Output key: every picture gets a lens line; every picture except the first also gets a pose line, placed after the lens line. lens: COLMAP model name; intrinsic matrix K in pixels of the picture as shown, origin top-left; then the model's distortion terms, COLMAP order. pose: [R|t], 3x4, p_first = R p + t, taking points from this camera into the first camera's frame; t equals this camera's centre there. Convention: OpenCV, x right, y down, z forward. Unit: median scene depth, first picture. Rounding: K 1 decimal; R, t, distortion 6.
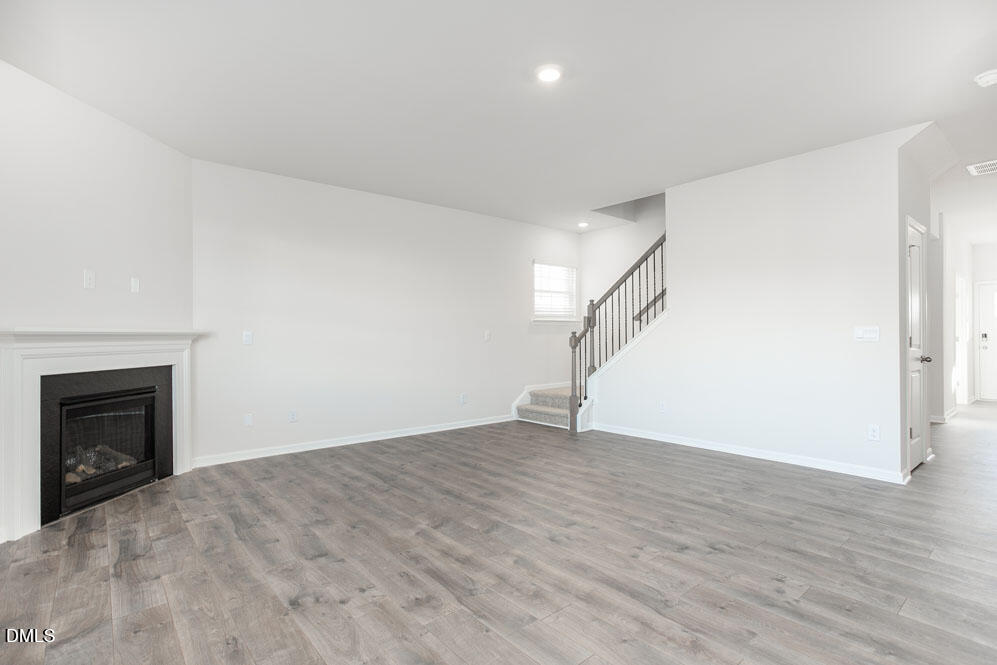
lens RADIAL K [[481.3, 0, 490.5], [0, 481.3, 331.8], [0, 0, 1]] dist [-0.018826, 0.006119]
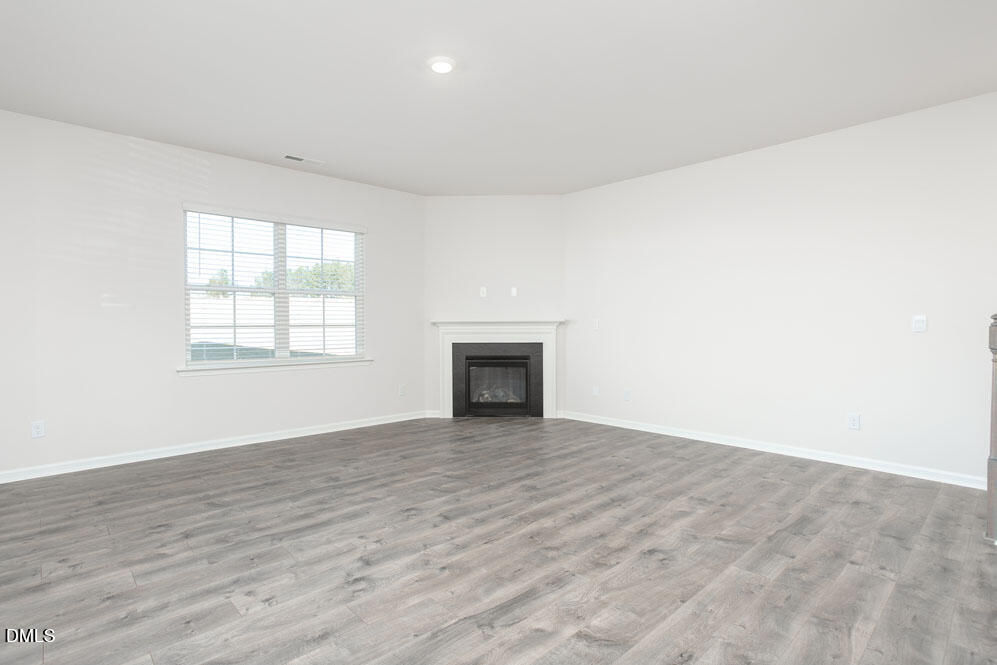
lens RADIAL K [[481.3, 0, 472.1], [0, 481.3, 323.3], [0, 0, 1]] dist [-0.018826, 0.006119]
pose [[0.043566, -0.002050, -0.999048, 1.101479], [0.019127, 0.999816, -0.001217, 0.011482], [0.998867, -0.019056, 0.043597, 0.984976]]
